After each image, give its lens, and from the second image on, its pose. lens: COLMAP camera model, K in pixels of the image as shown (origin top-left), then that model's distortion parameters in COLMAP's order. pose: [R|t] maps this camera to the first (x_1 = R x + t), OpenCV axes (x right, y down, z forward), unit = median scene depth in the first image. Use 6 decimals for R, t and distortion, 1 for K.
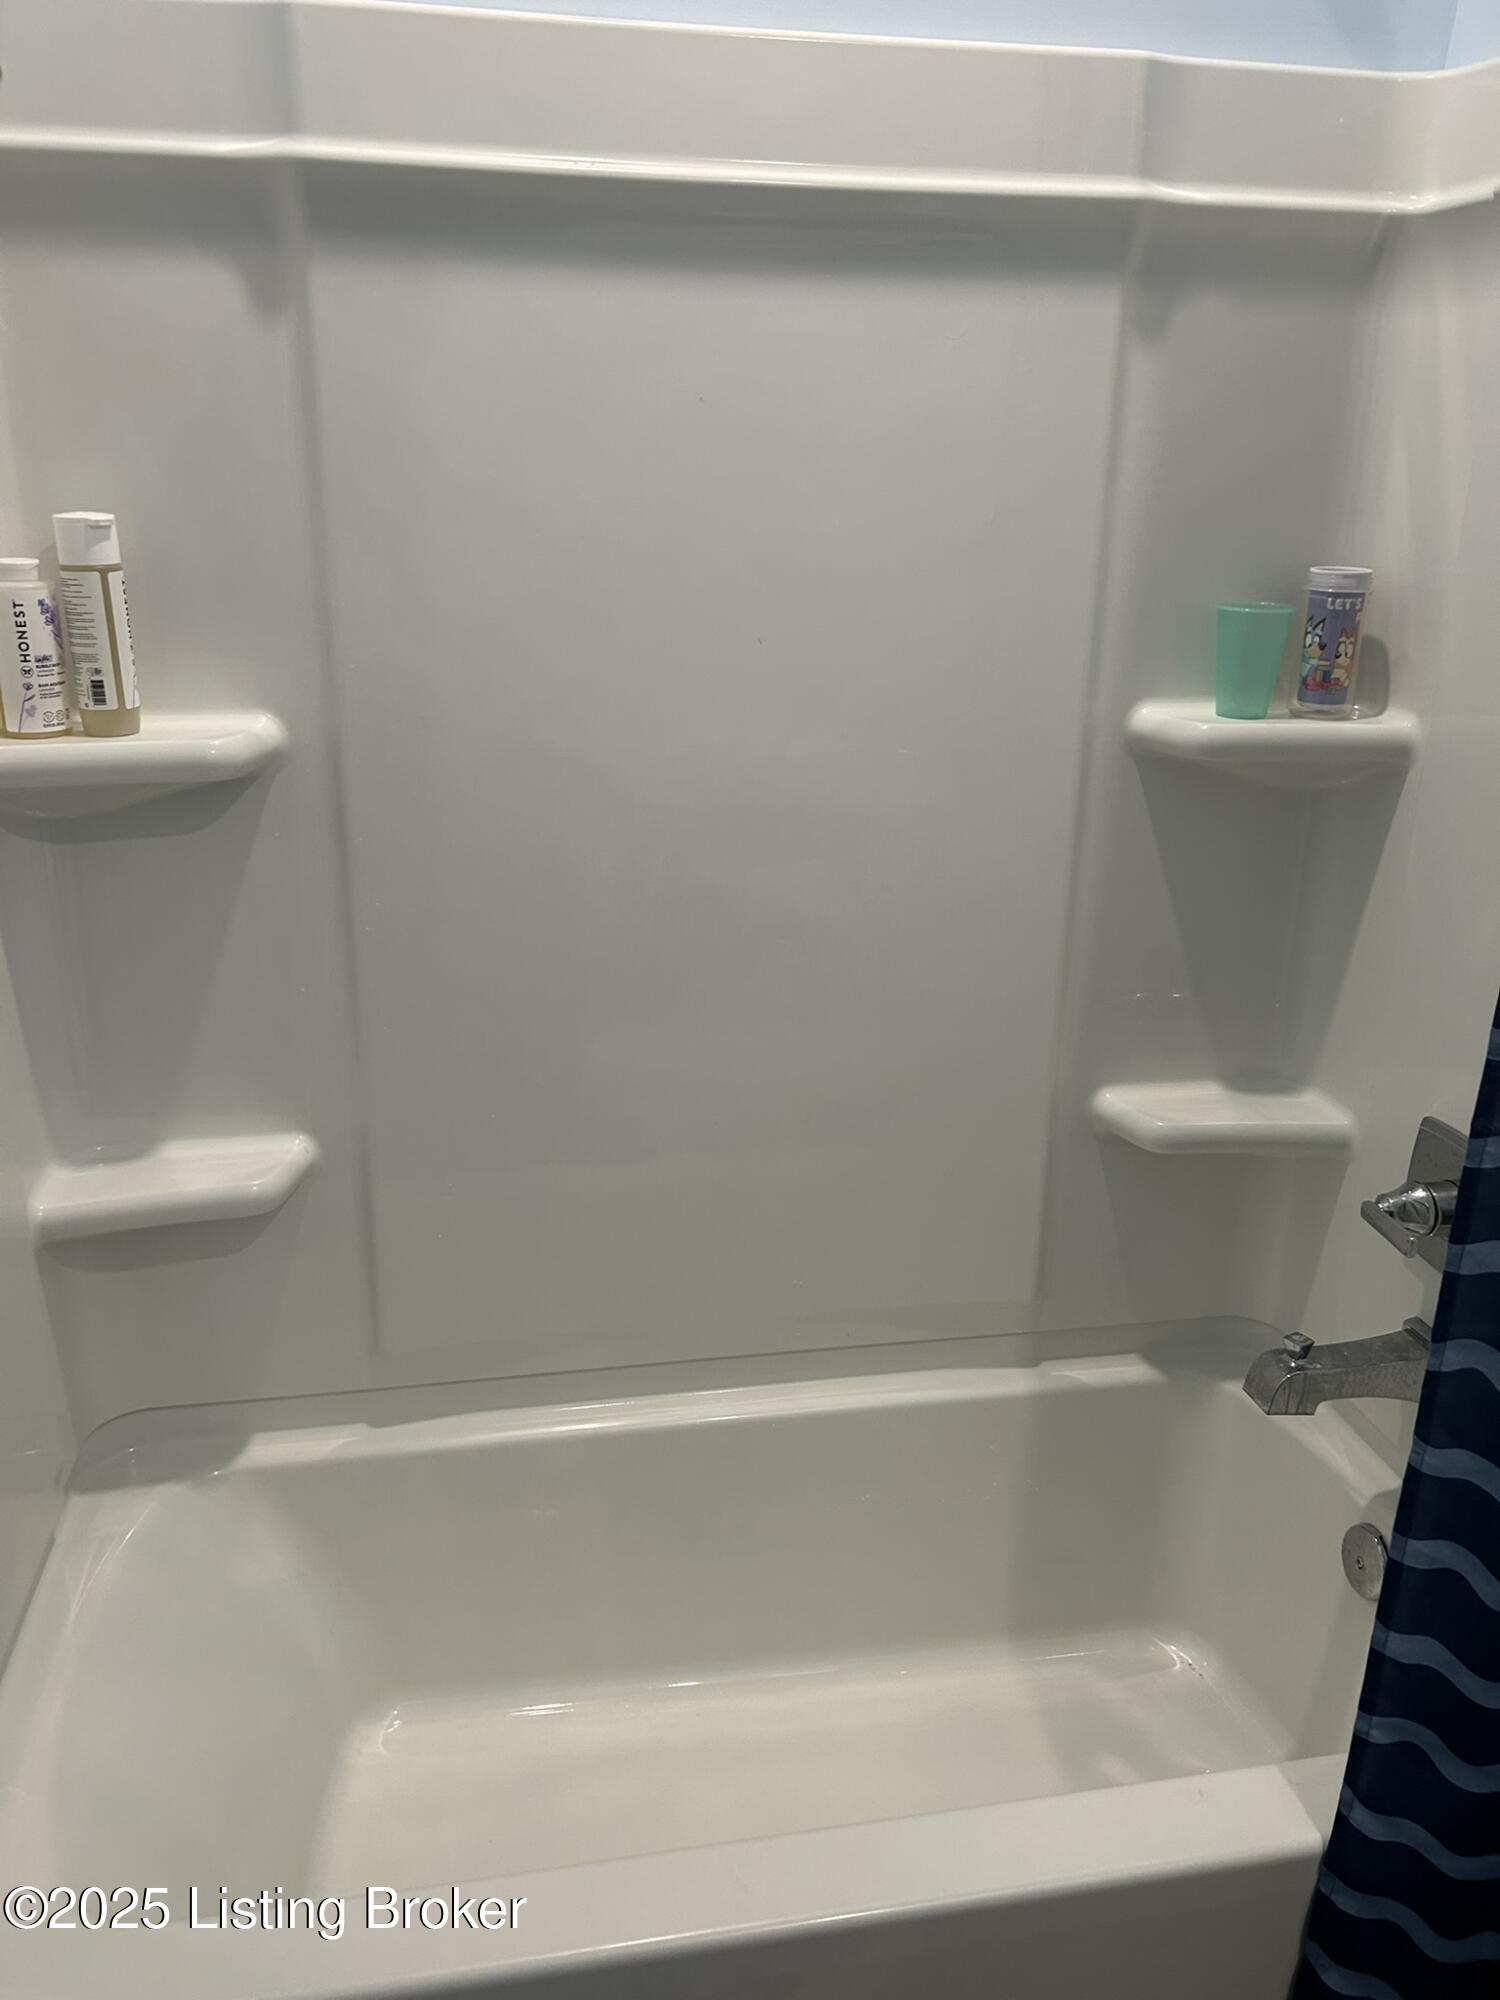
lens RADIAL K [[1508.3, 0, 747.3], [0, 1508.3, 994.0], [0, 0, 1]] dist [0.044474, -0.051342]
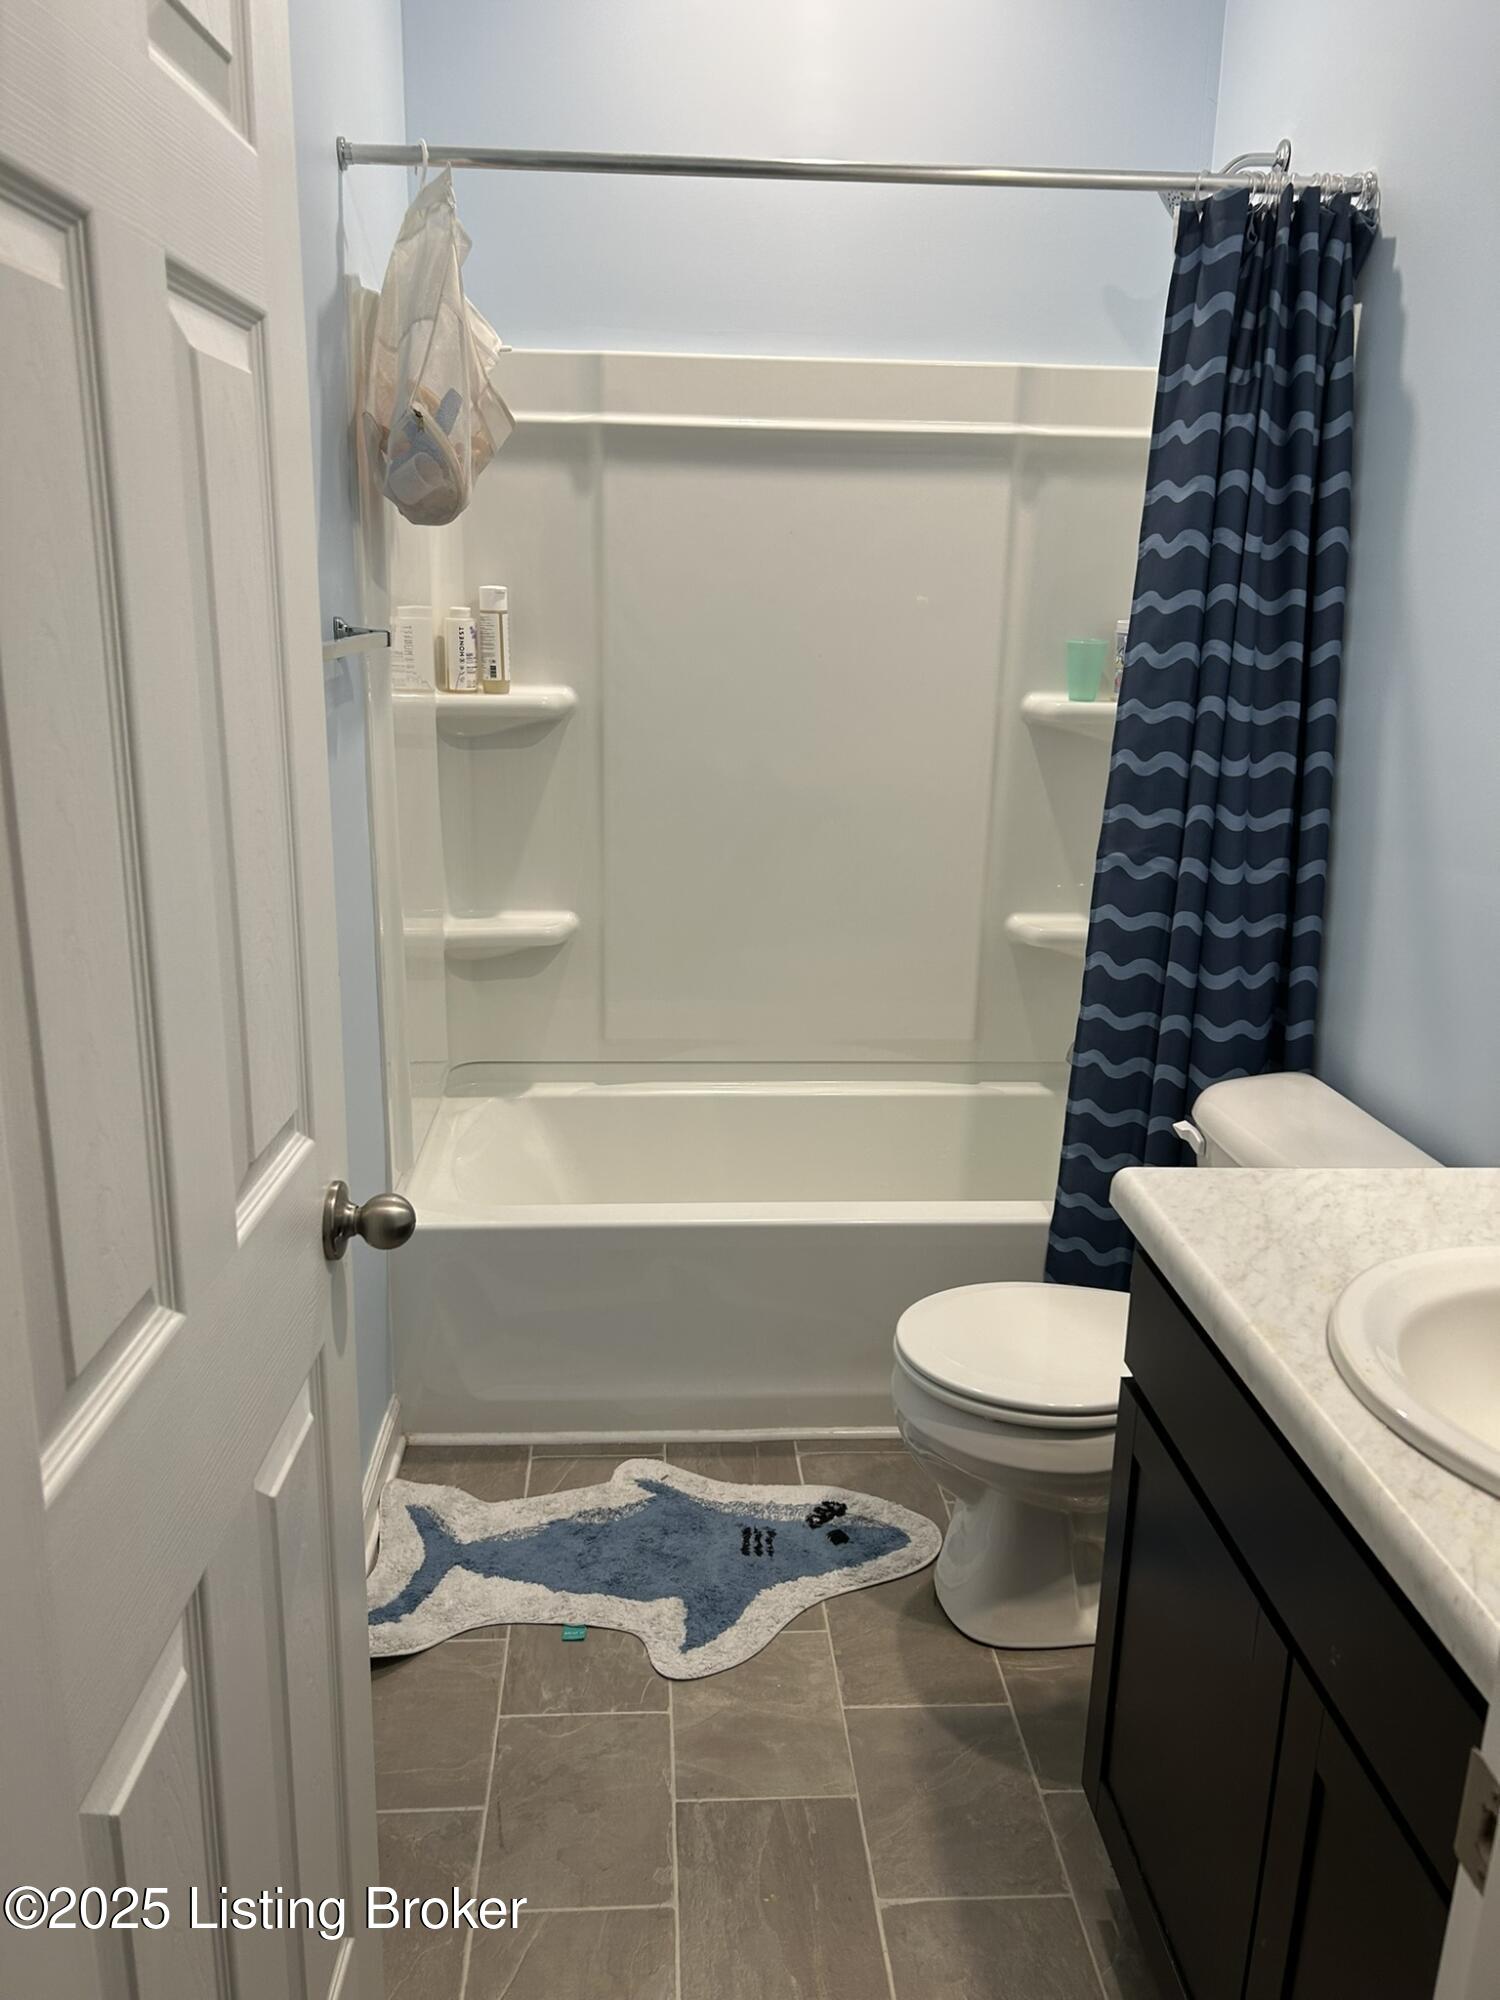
lens RADIAL K [[1508.3, 0, 756.3], [0, 1508.3, 1004.9], [0, 0, 1]] dist [0.044474, -0.051342]
pose [[0.993598, 0.037352, -0.106619, 0.163101], [-0.042671, 0.997933, -0.048051, 0.332151], [0.104604, 0.052293, 0.993138, -0.968789]]
